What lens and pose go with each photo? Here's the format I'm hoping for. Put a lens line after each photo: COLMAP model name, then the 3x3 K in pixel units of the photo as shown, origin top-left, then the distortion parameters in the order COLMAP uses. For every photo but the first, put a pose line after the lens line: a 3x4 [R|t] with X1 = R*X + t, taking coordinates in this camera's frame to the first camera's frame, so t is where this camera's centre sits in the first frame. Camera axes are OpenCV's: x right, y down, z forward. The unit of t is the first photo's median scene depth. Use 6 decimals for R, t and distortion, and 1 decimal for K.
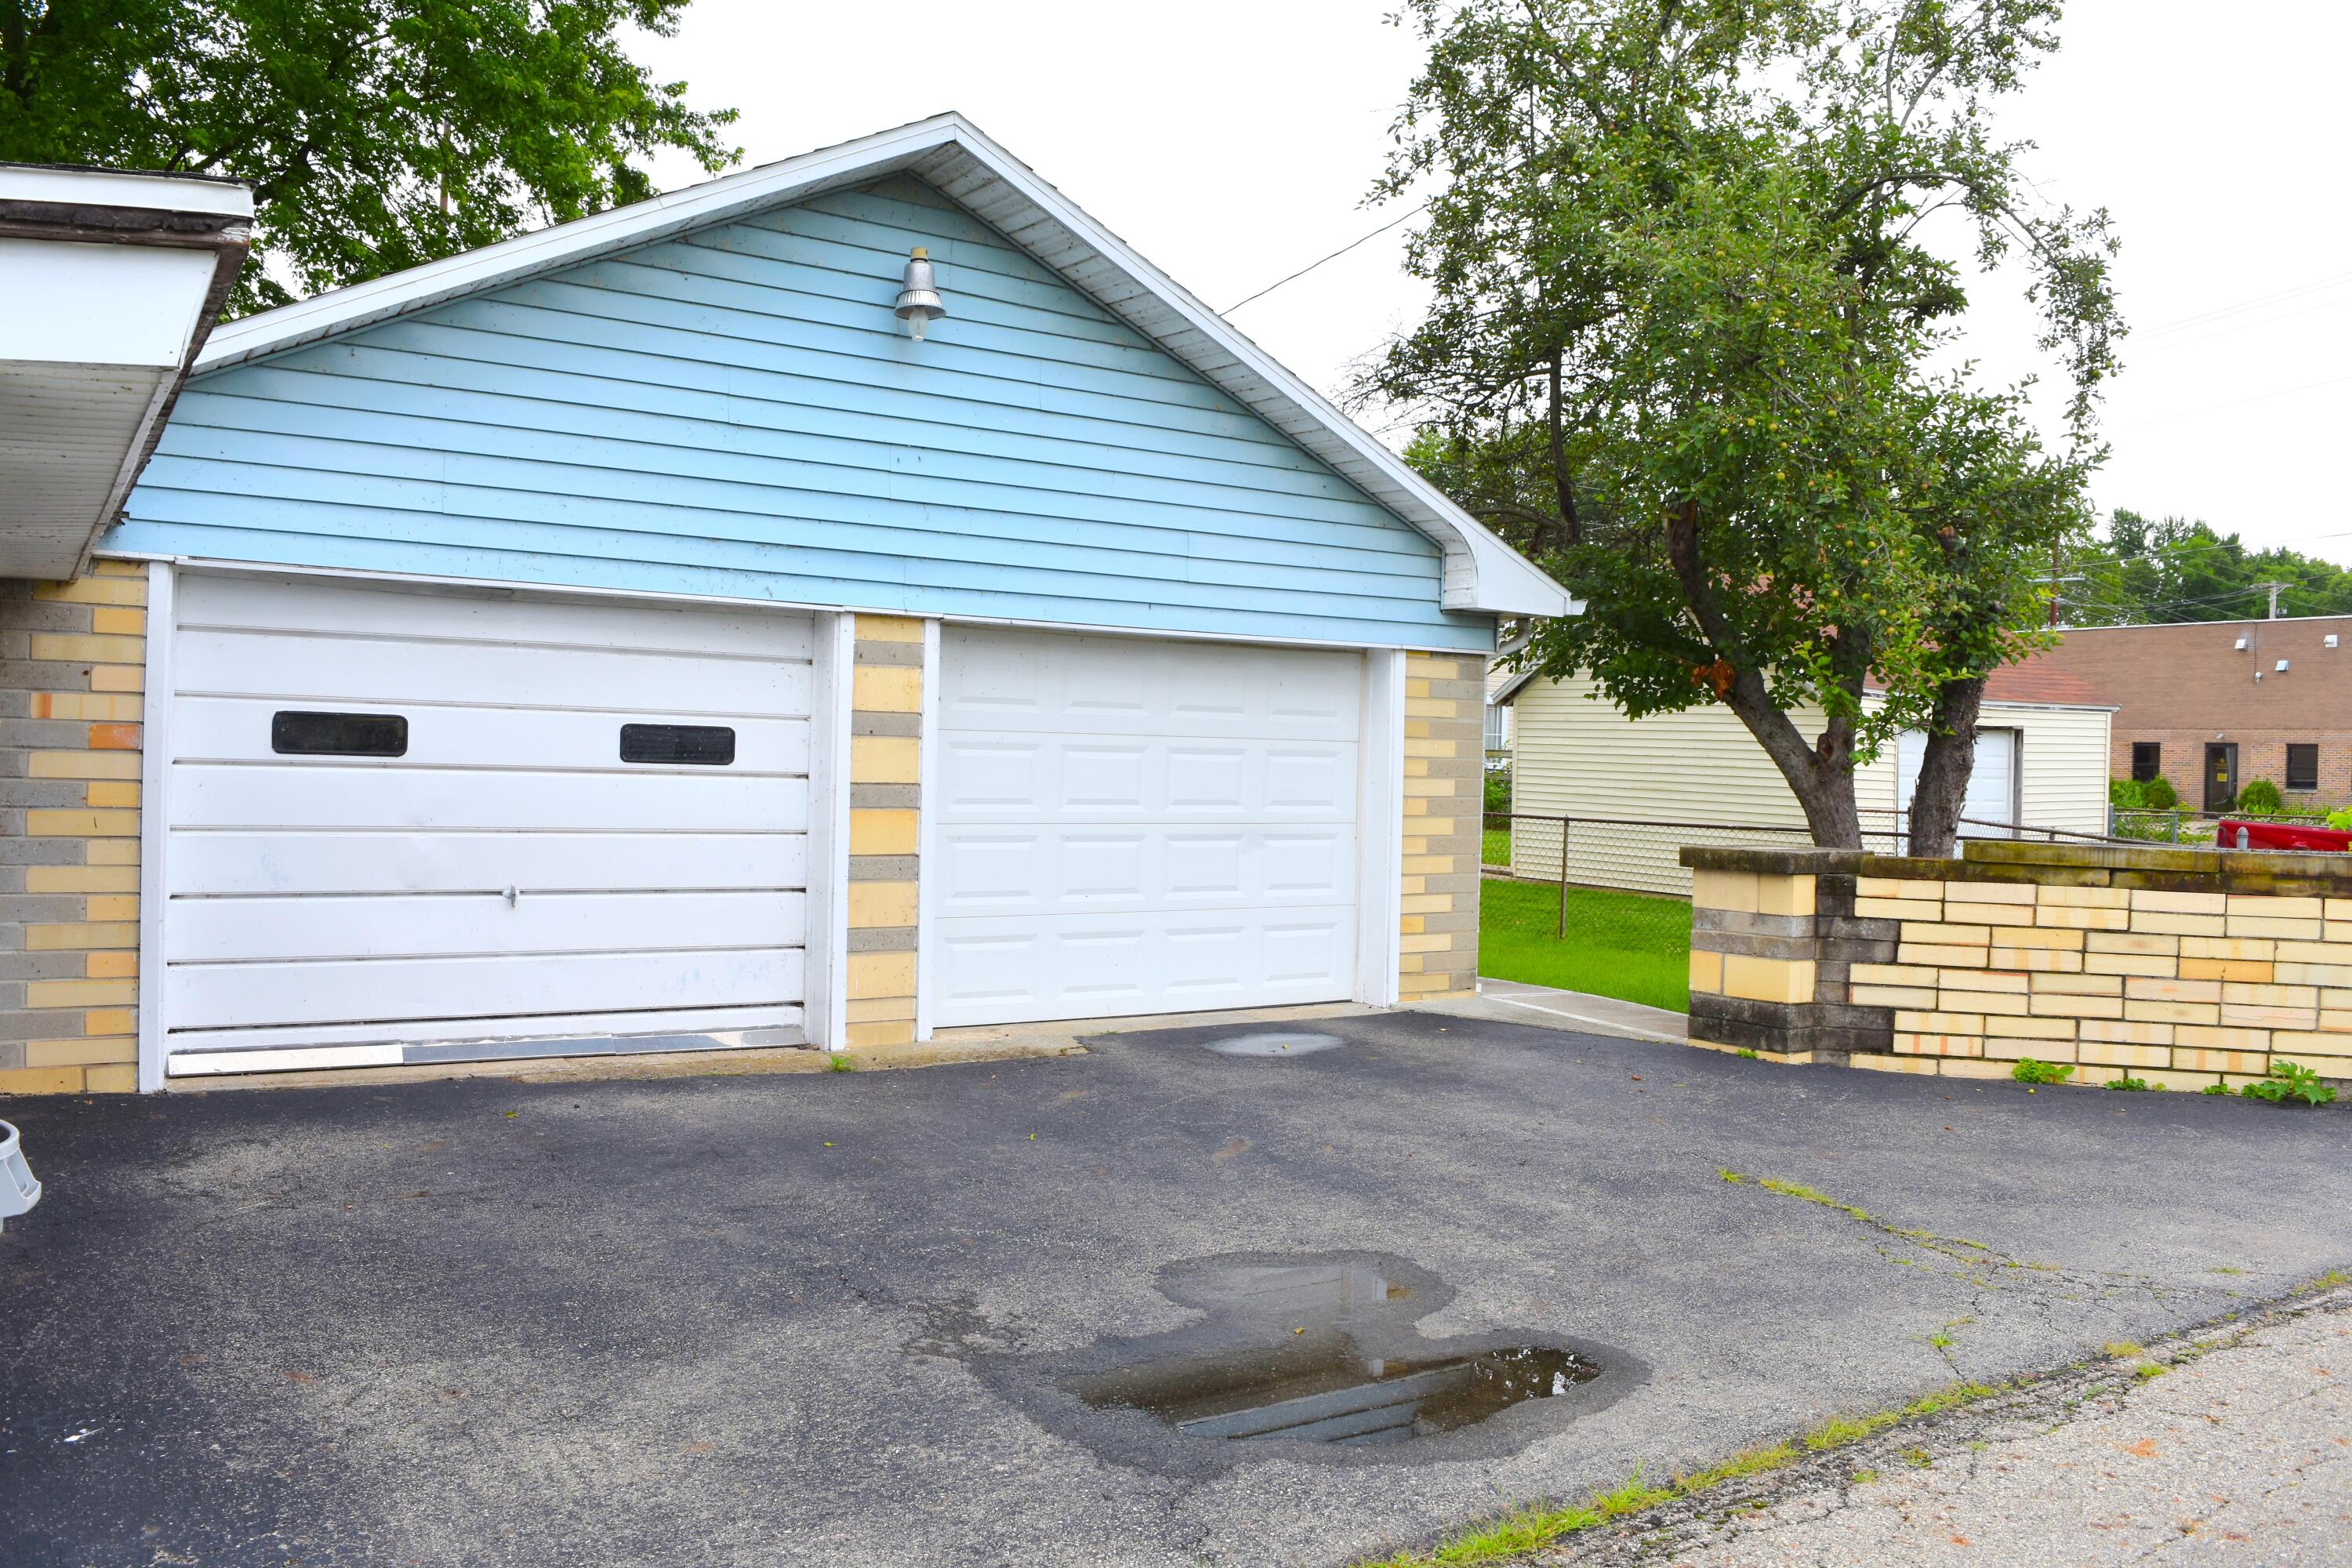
lens RADIAL K [[1846.5, 0, 1166.5], [0, 1846.5, 780.6], [0, 0, 1]] dist [-0.097726, 0.023916]
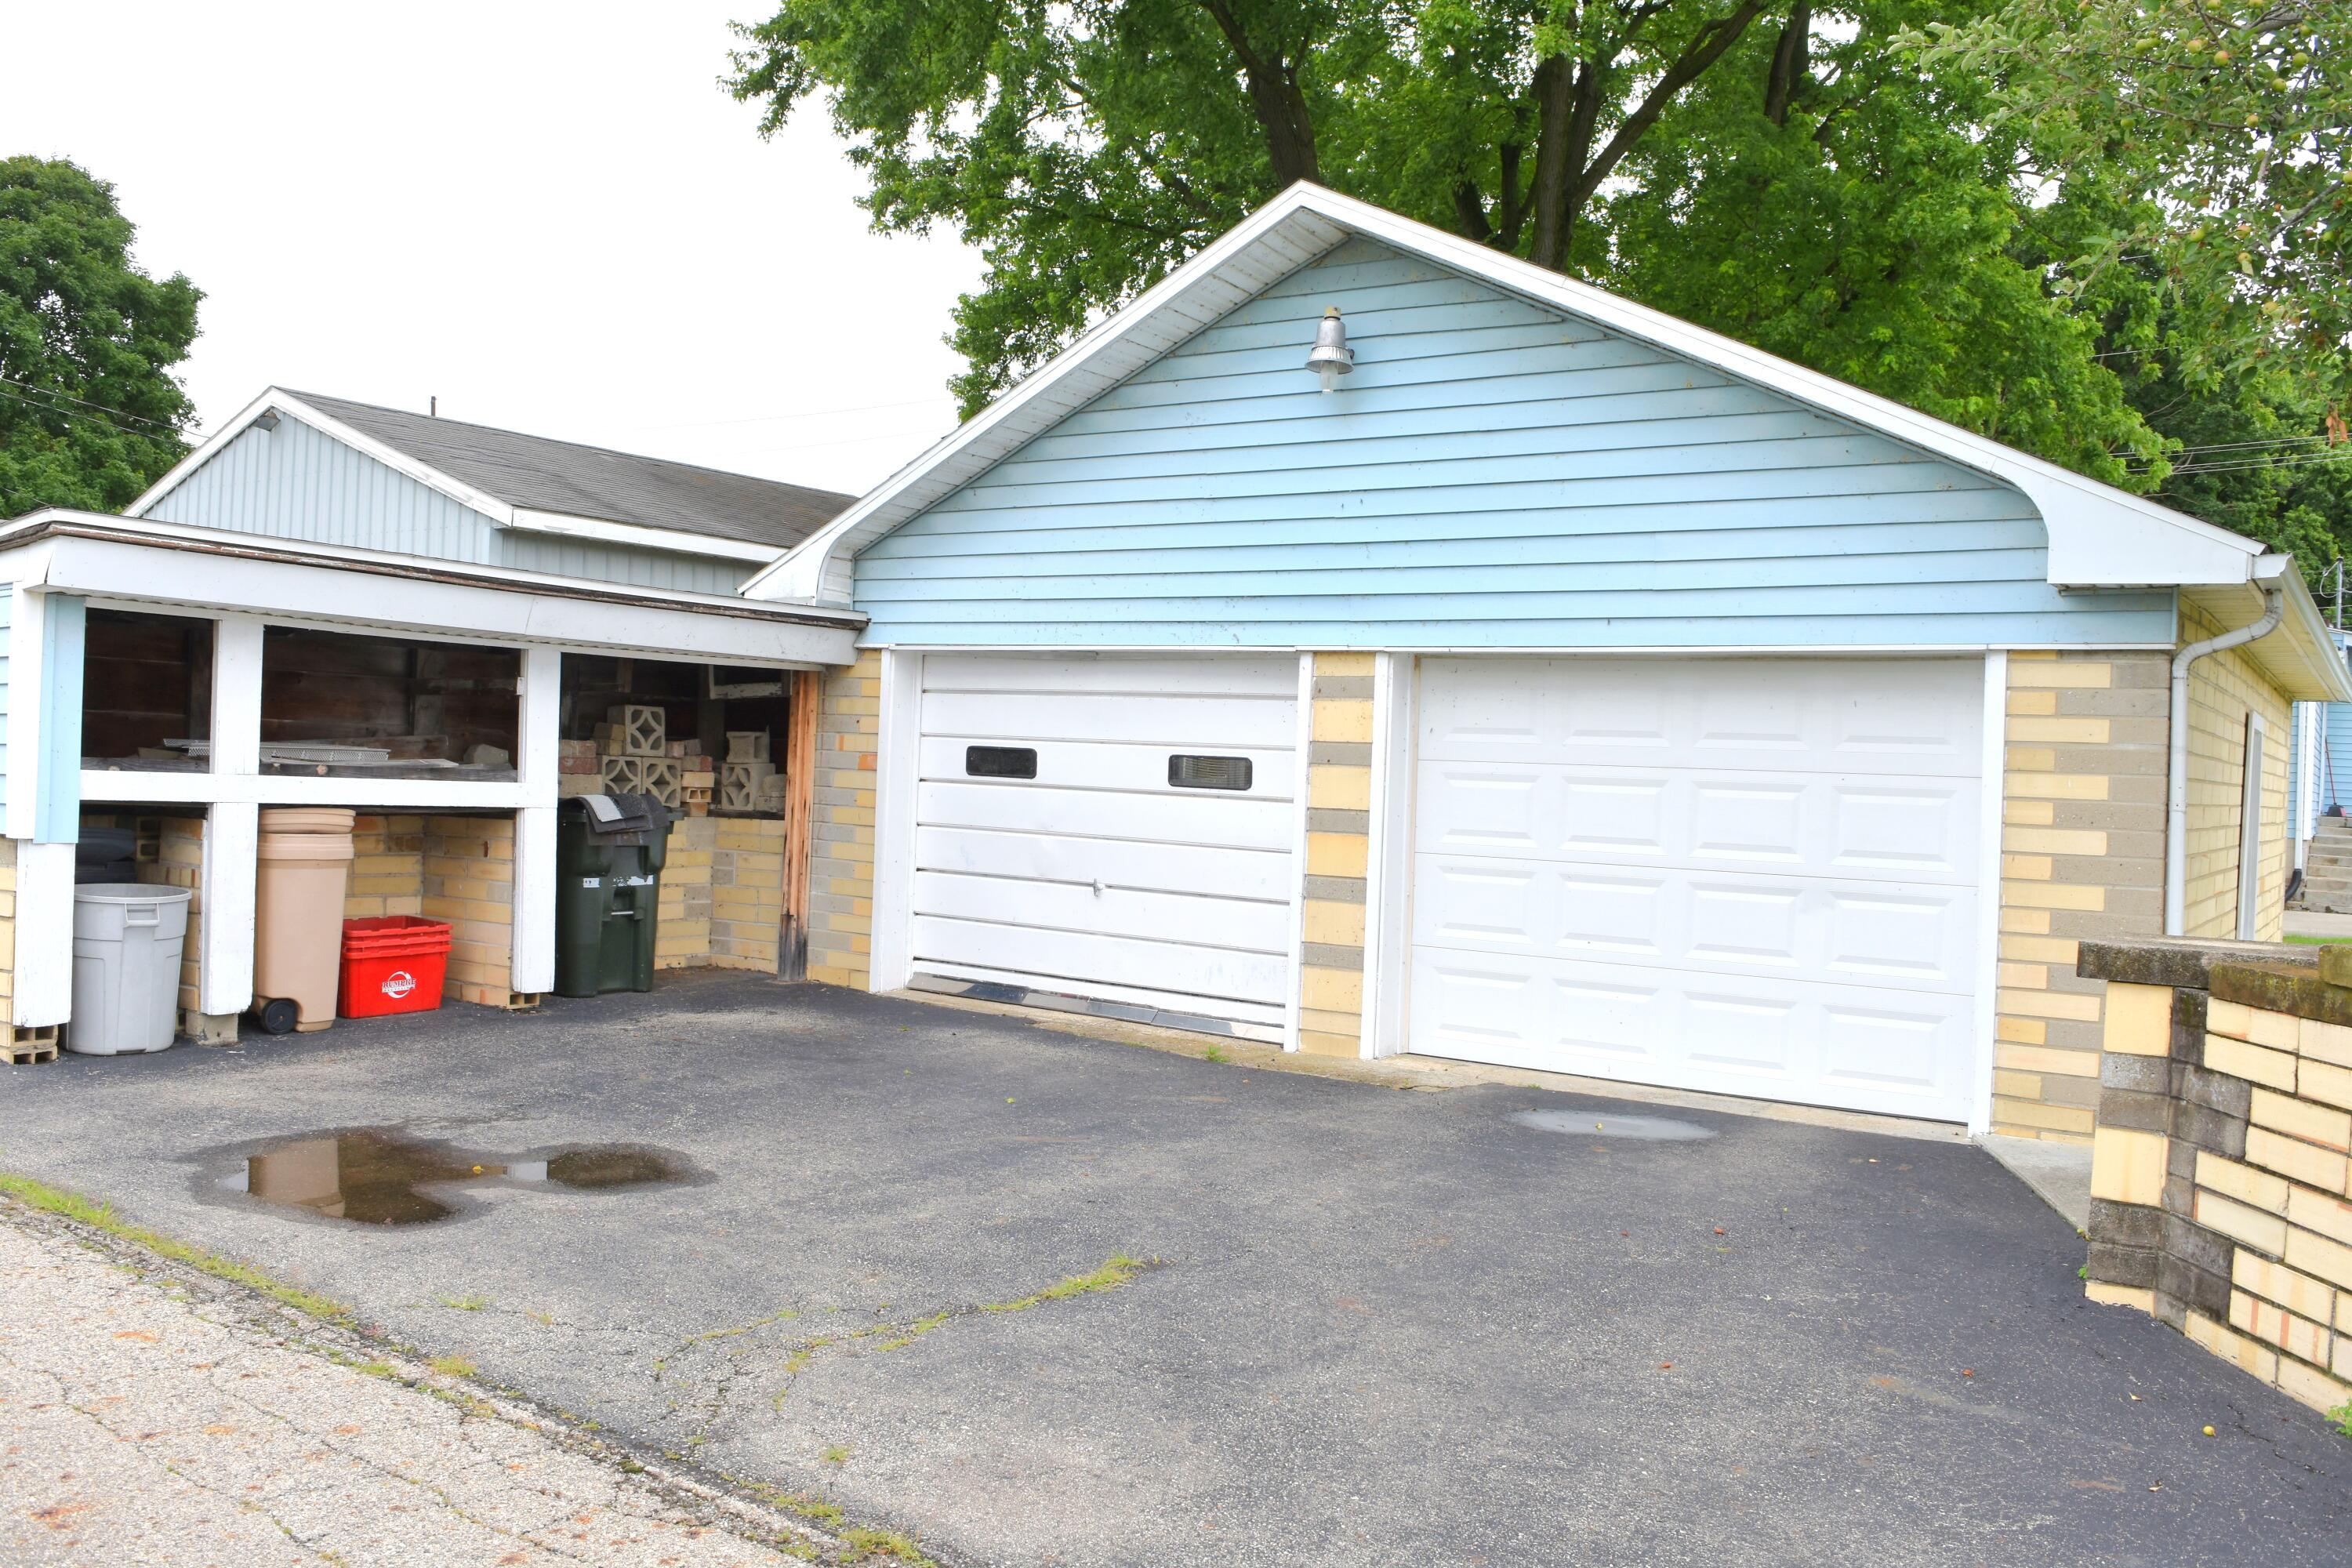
lens RADIAL K [[1846.5, 0, 1187.4], [0, 1846.5, 775.7], [0, 0, 1]] dist [-0.097726, 0.023916]
pose [[0.377154, -0.007040, -0.926124, 0.800802], [-0.043464, 0.998735, -0.025292, 0.012862], [0.925130, 0.049792, 0.376371, 0.516023]]
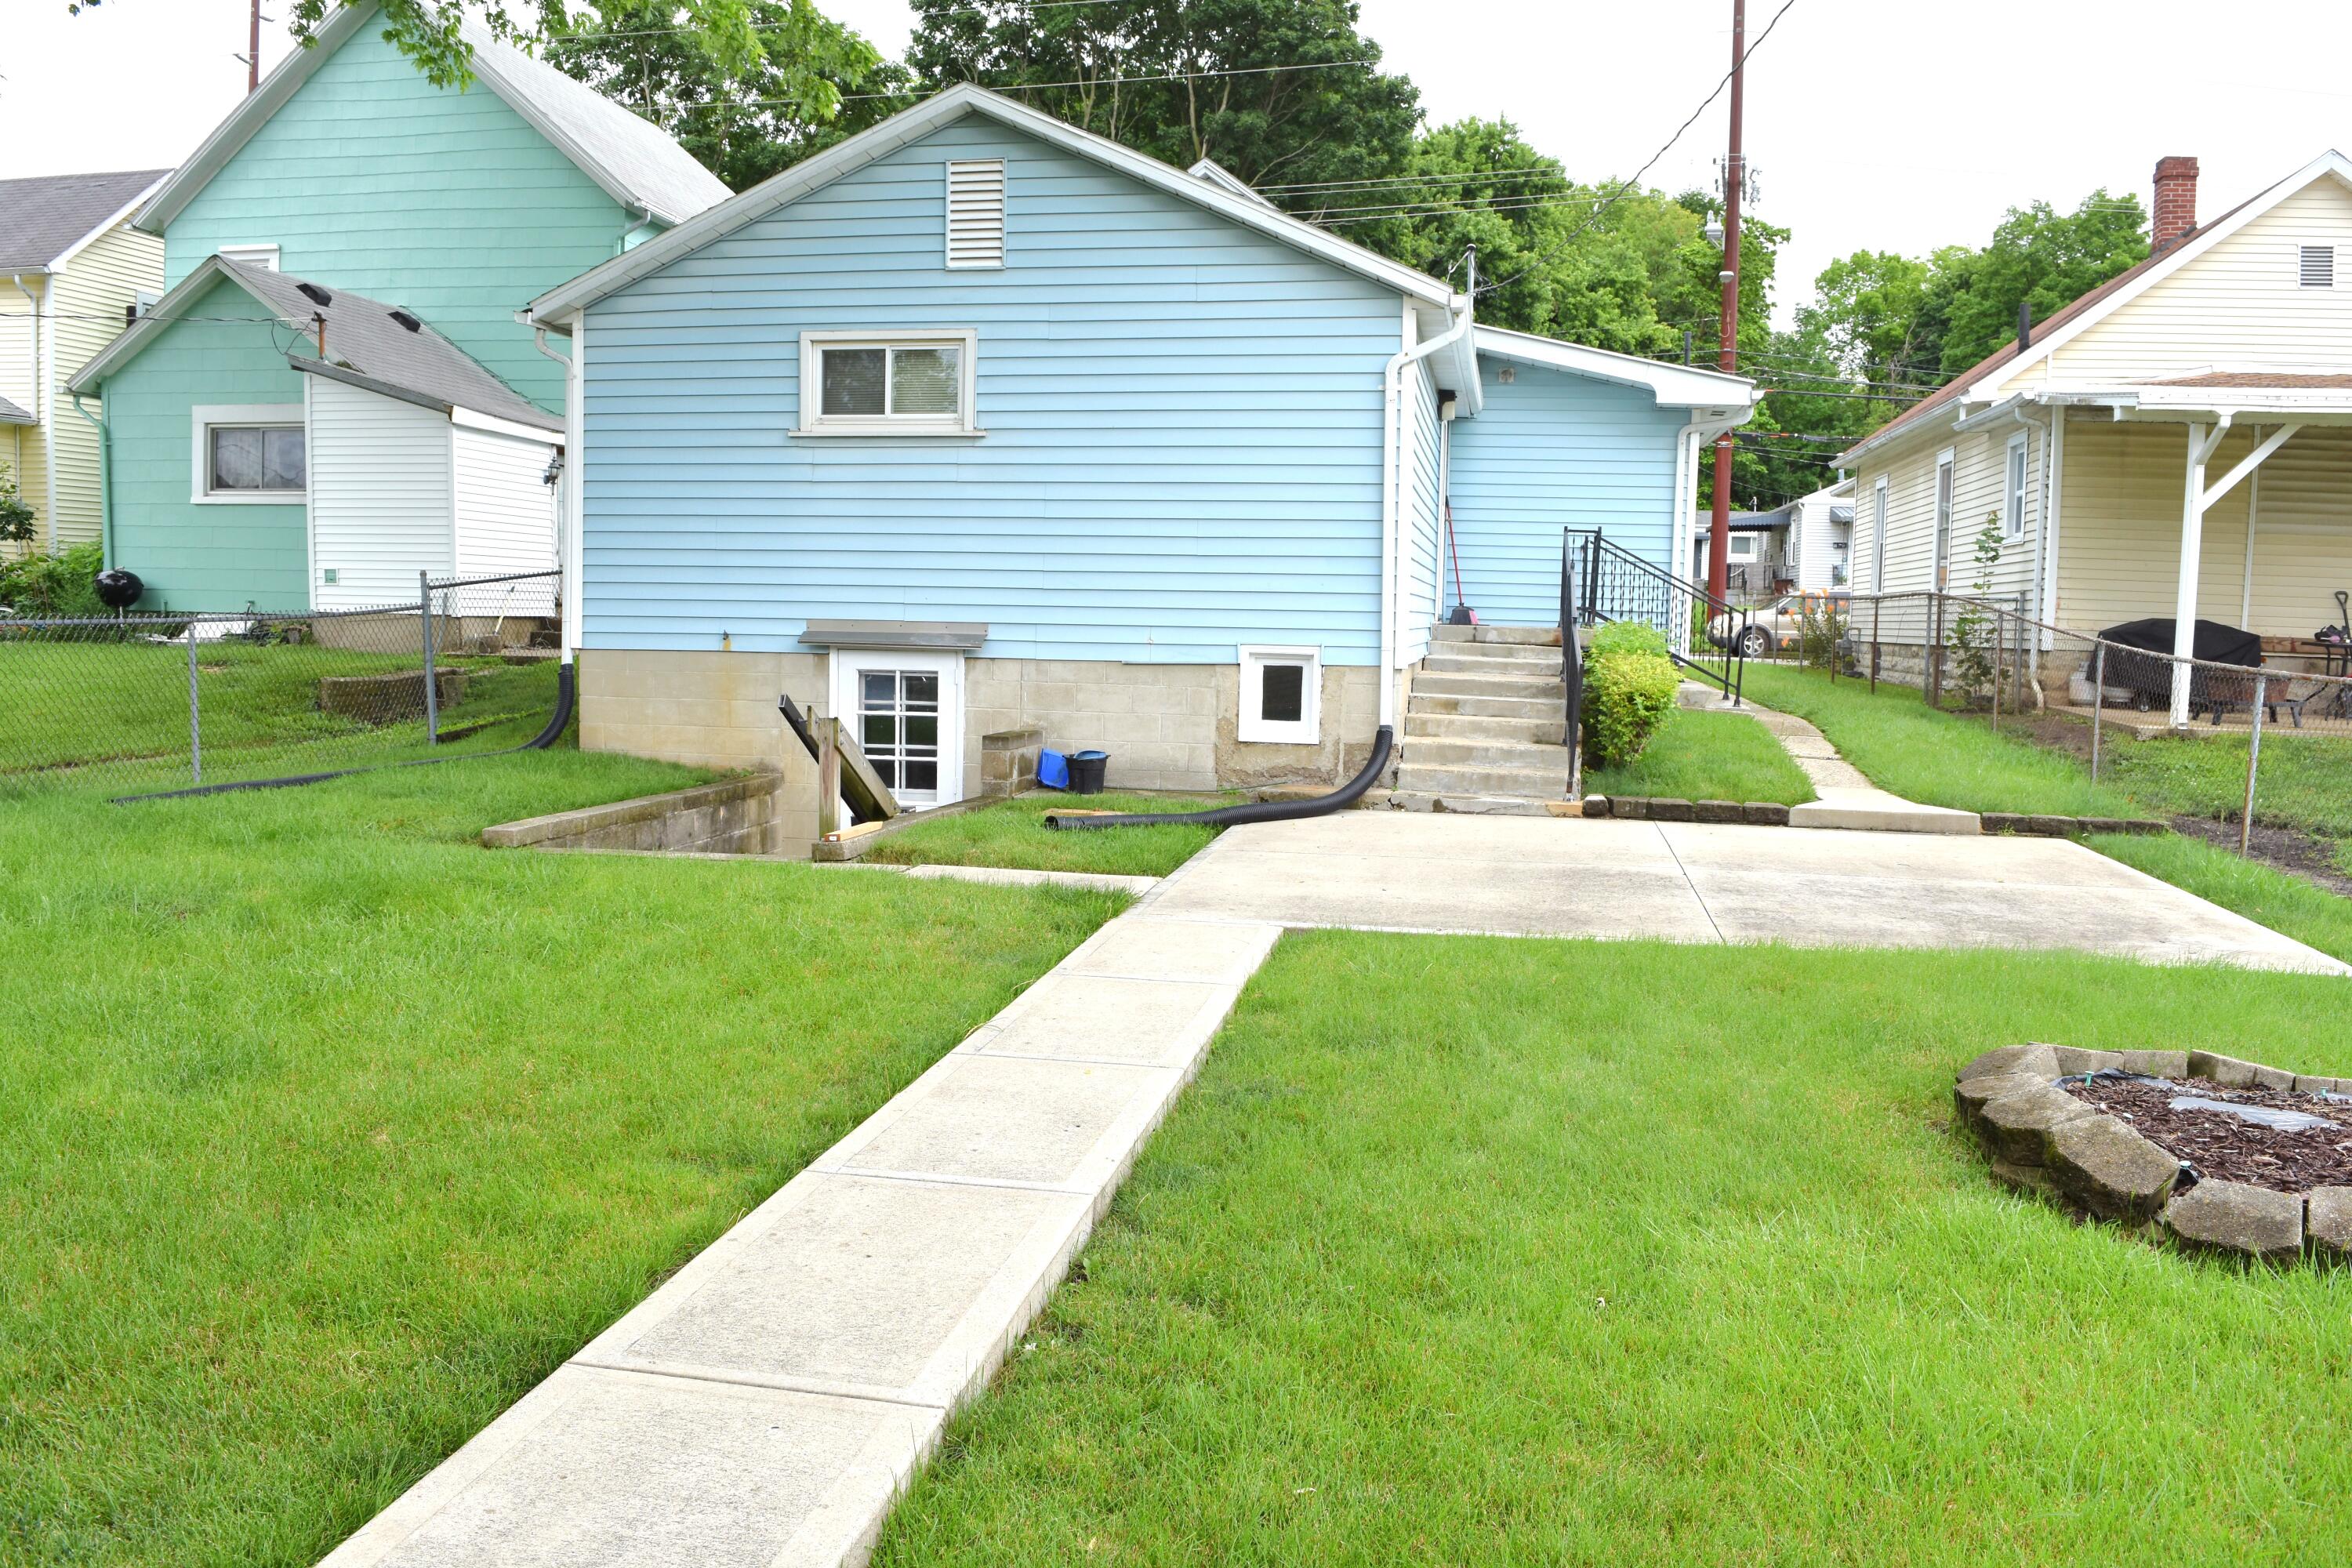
lens RADIAL K [[1846.5, 0, 1188.8], [0, 1846.5, 782.1], [0, 0, 1]] dist [-0.097726, 0.023916]
pose [[0.717792, 0.049328, -0.694508, -0.212903], [-0.011974, 0.998214, 0.058523, -0.028102], [0.696154, -0.033692, 0.717101, 2.011105]]
